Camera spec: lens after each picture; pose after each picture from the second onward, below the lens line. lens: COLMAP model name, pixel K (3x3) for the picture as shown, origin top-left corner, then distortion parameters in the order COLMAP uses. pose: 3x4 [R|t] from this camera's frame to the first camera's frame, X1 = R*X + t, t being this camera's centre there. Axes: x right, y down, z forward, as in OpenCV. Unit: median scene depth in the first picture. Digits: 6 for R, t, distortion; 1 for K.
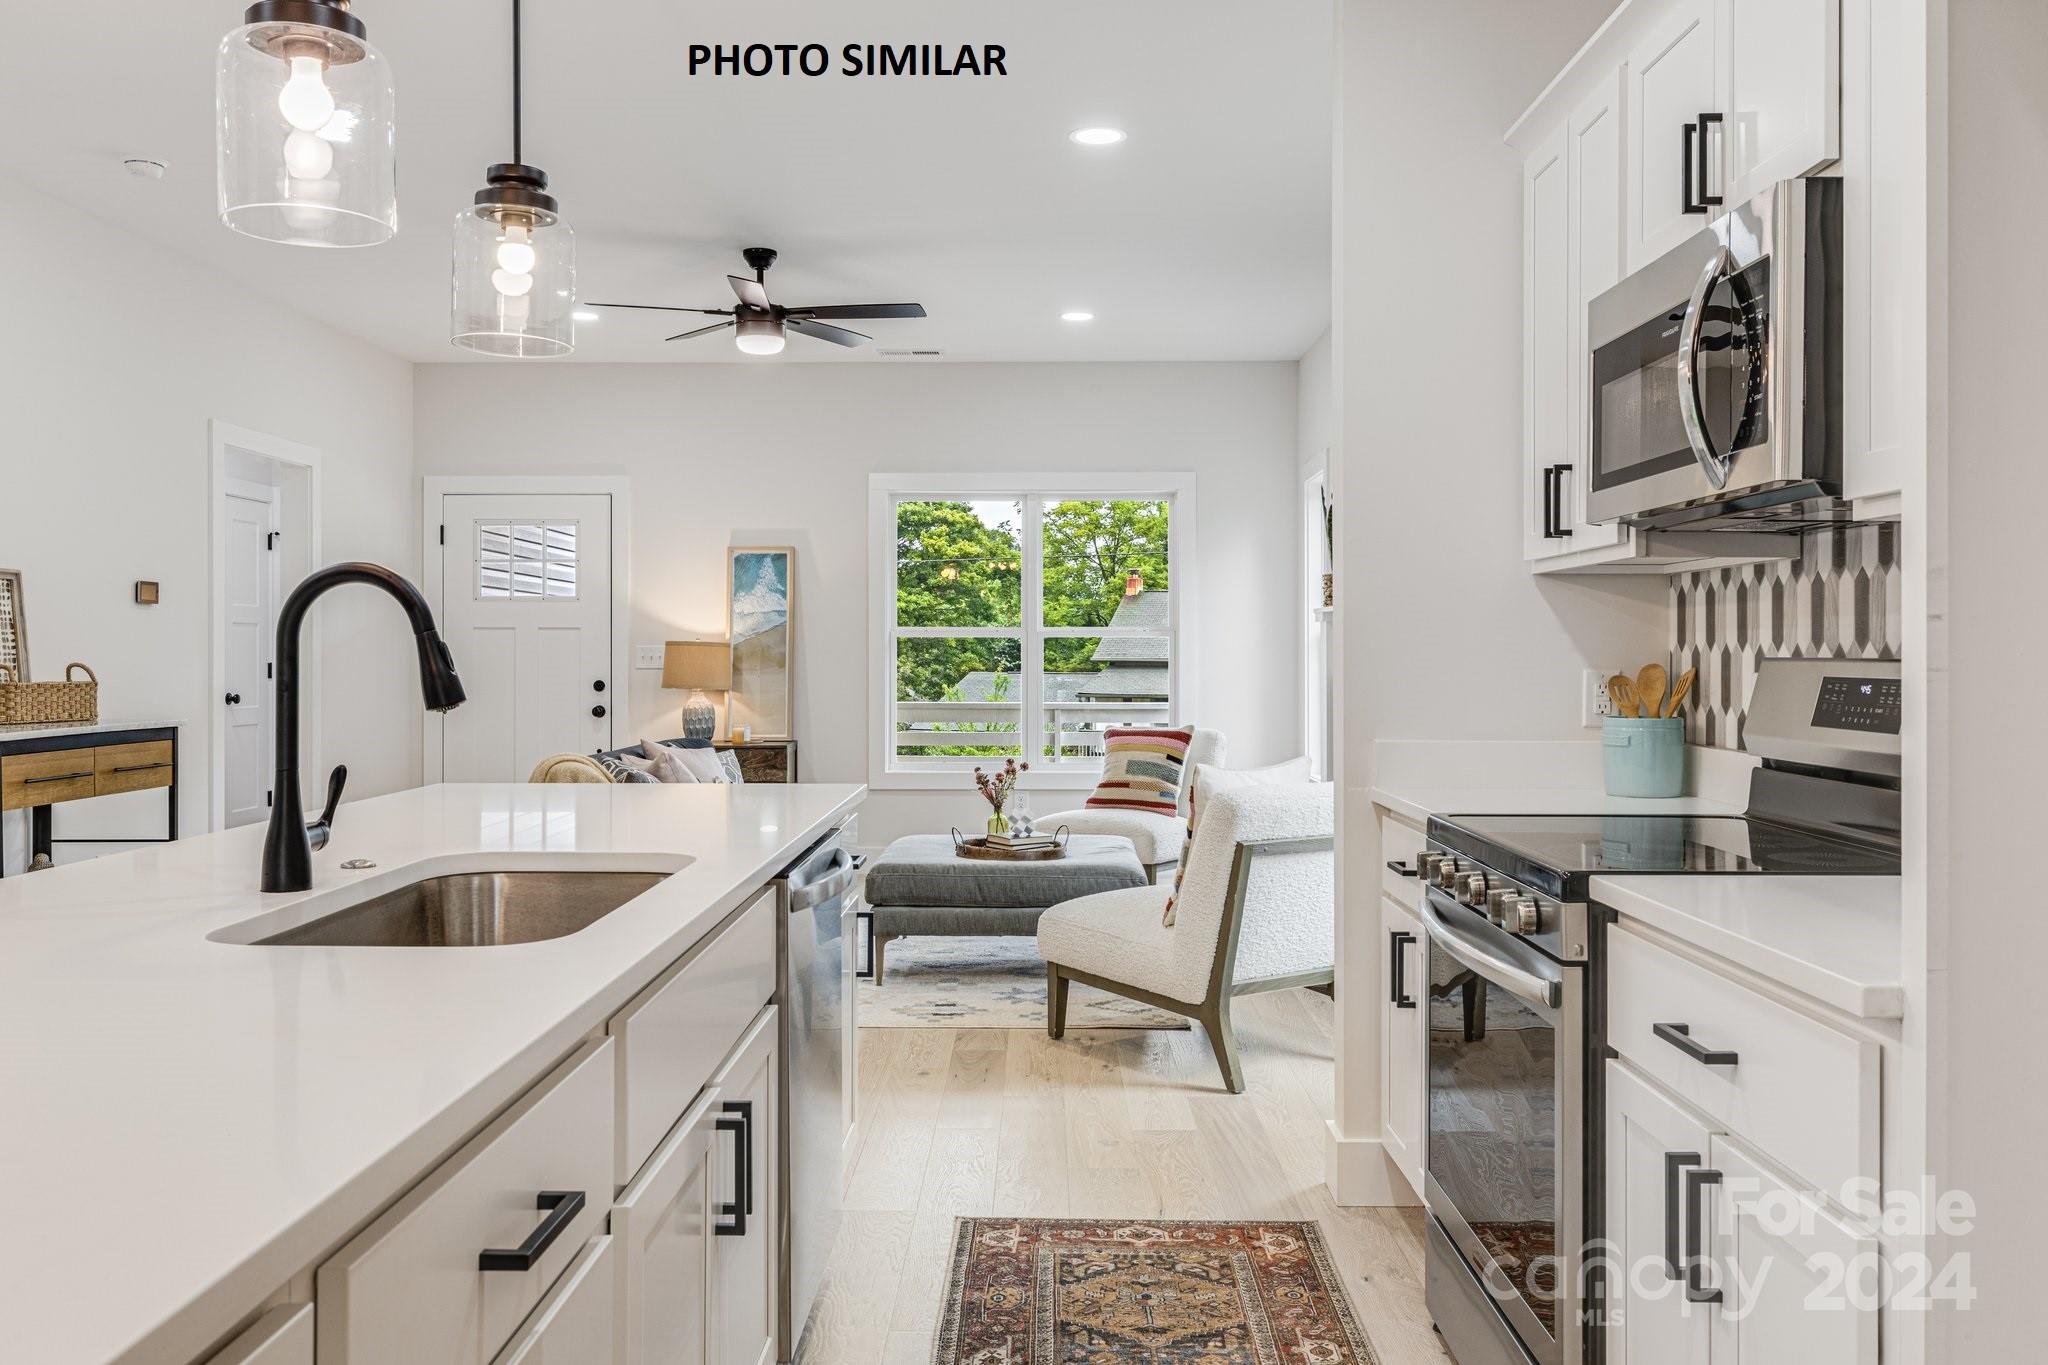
lens RADIAL K [[1581.2, 0, 1025.1], [0, 1581.2, 650.1], [0, 0, 1]] dist [-0.004215, -0.000821]
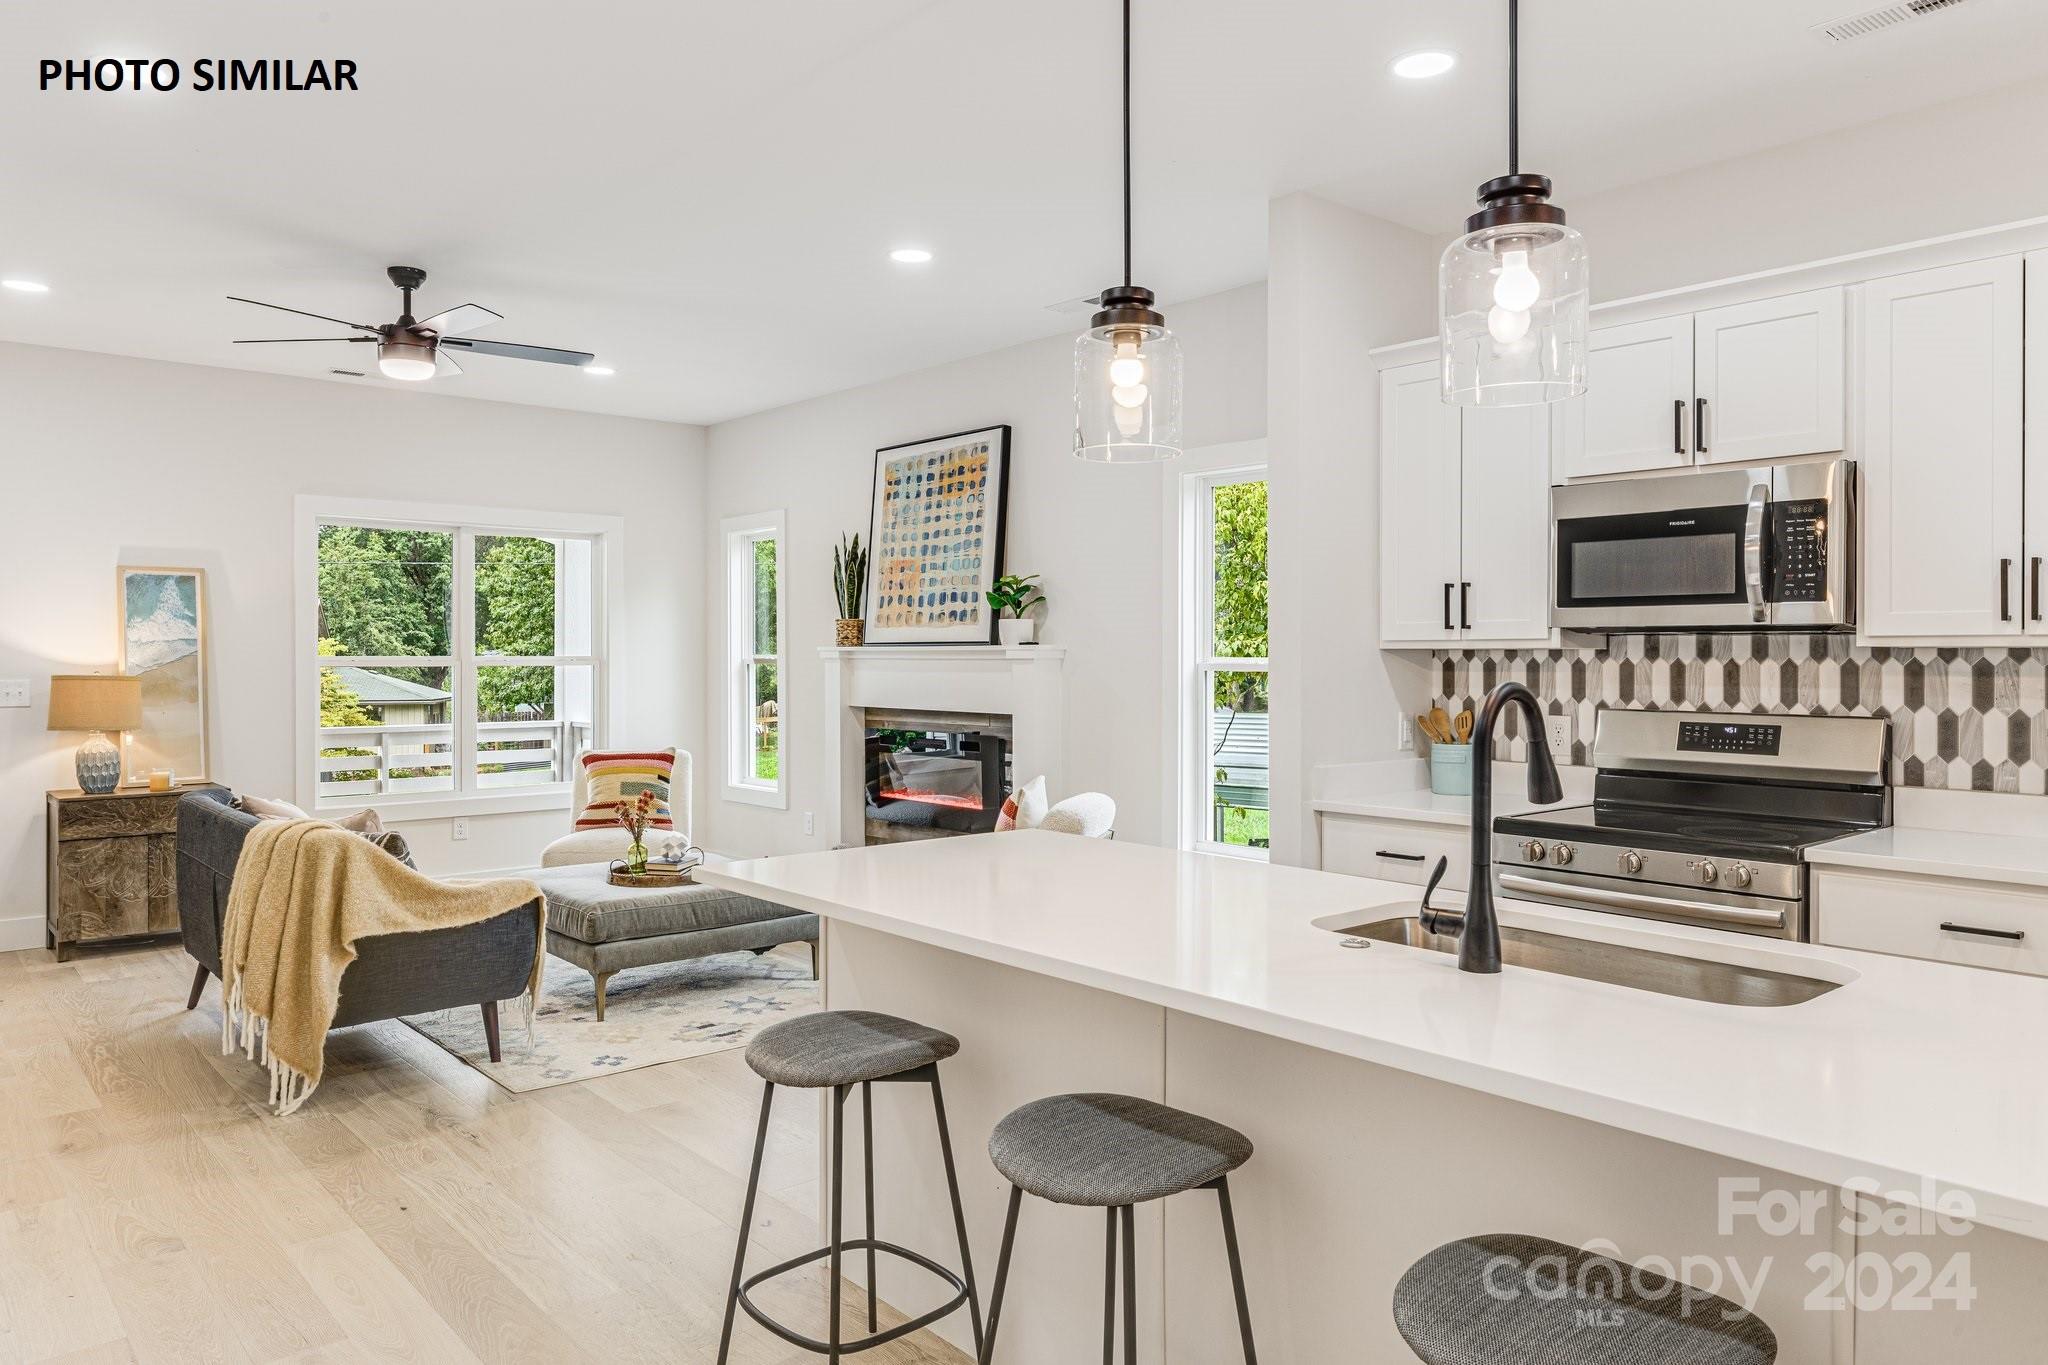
lens RADIAL K [[1348.1, 0, 1019.0], [0, 1348.1, 662.2], [0, 0, 1]] dist [-0.000933, -0.000891]
pose [[0.747111, -0.003289, 0.664691, -0.502289], [-0.001458, 0.999977, 0.006587, -0.028153], [-0.664697, -0.005890, 0.747090, 0.180848]]
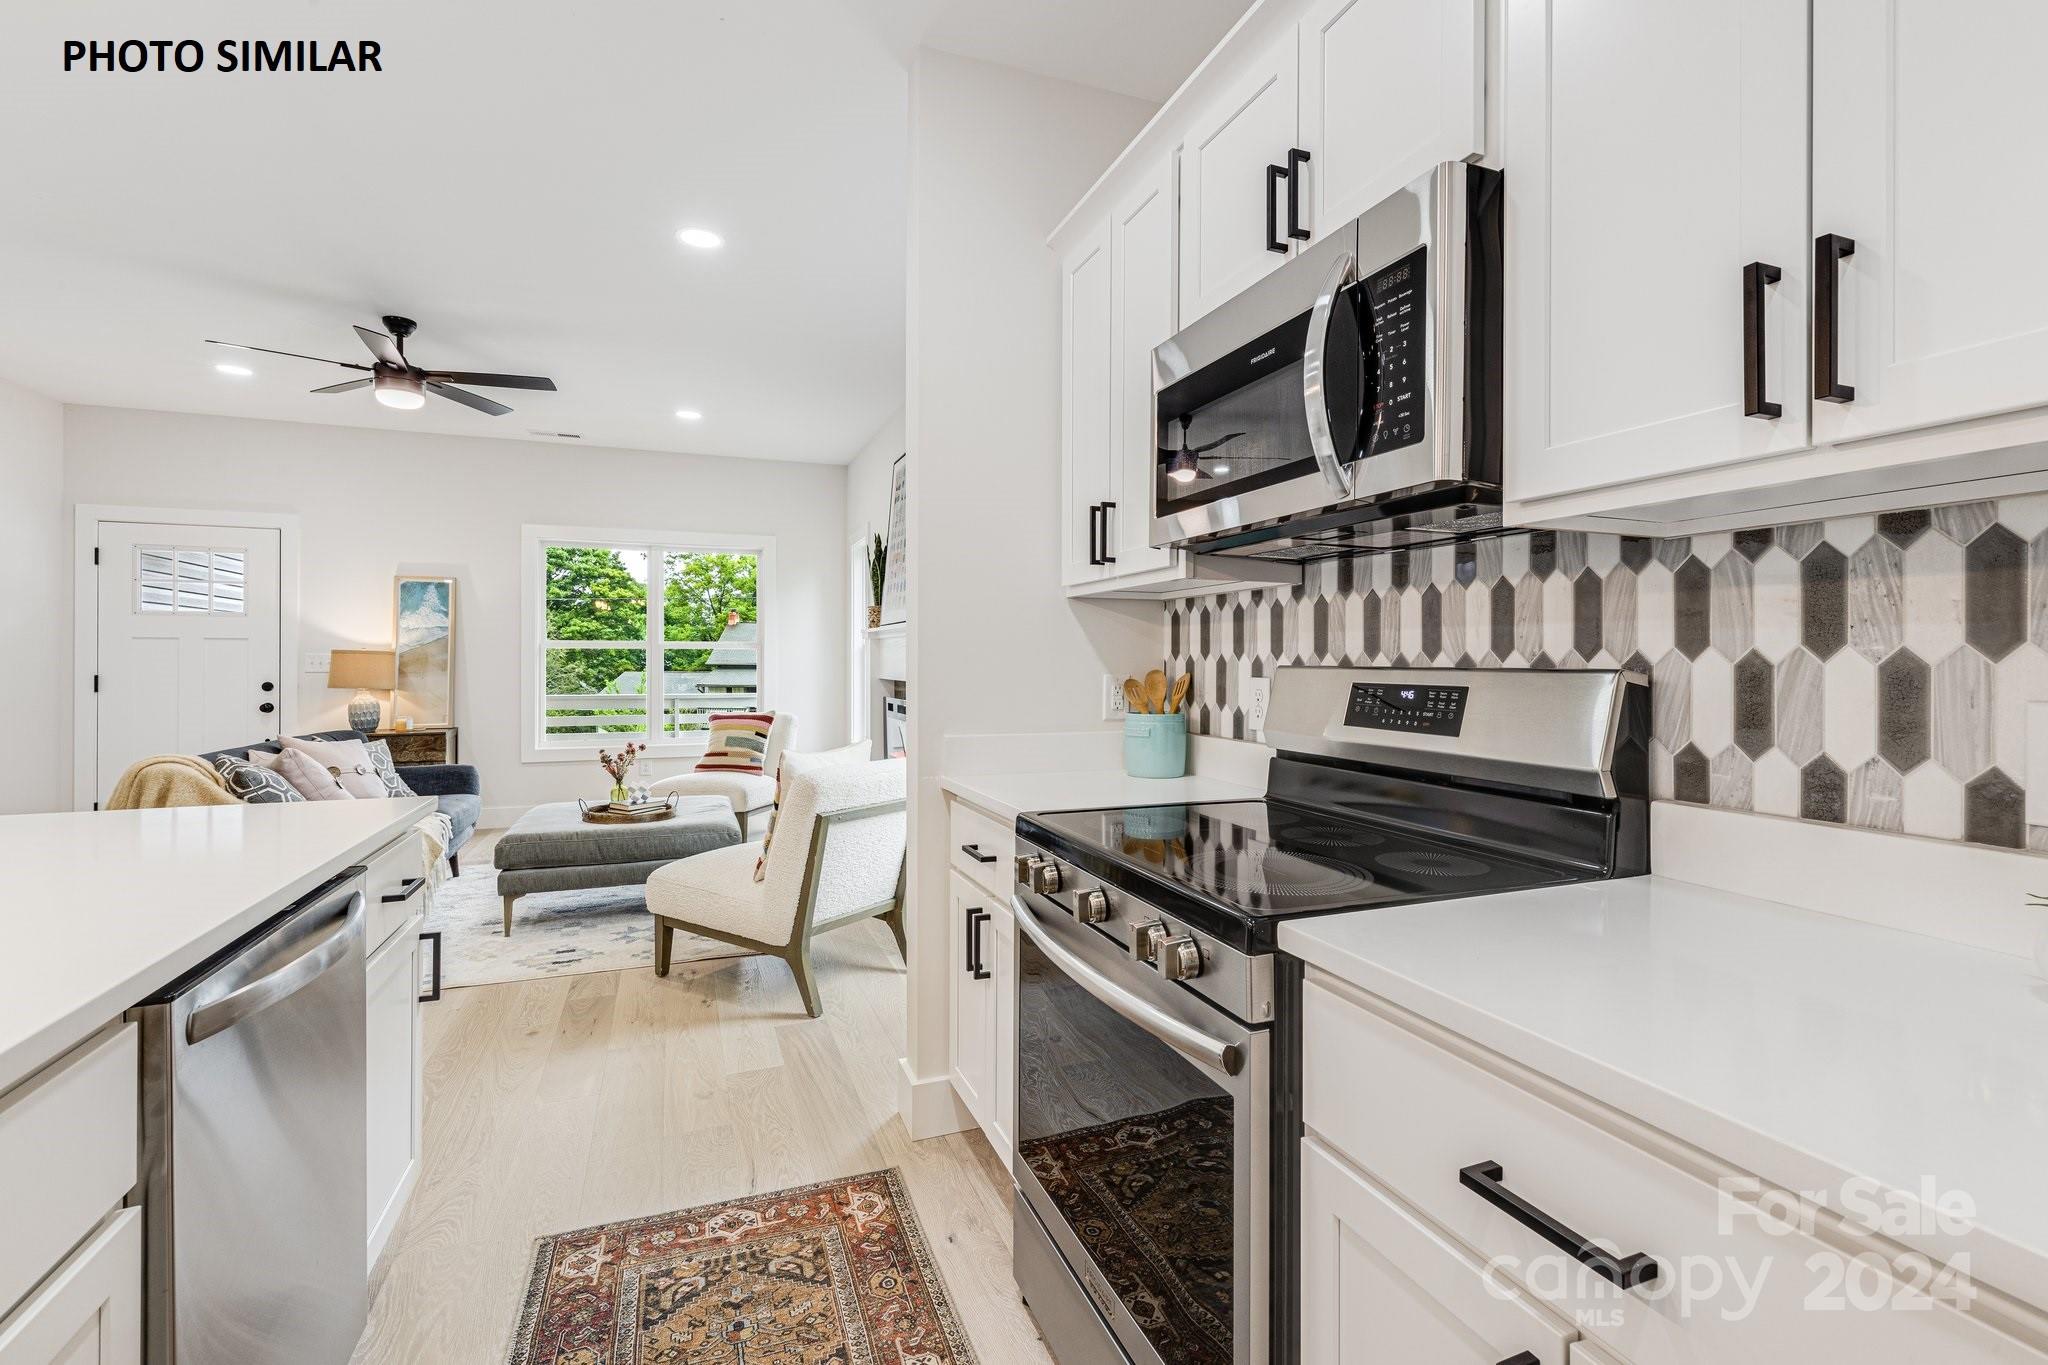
lens RADIAL K [[895.1, 0, 1030.0], [0, 895.1, 659.0], [0, 0, 1]] dist [-0.002801, 0.000467]
pose [[0.925383, 0.001676, 0.379031, 0.018633], [-0.002068, 0.999998, 0.000629, -0.000156], [-0.379029, -0.001366, 0.925384, 0.235088]]
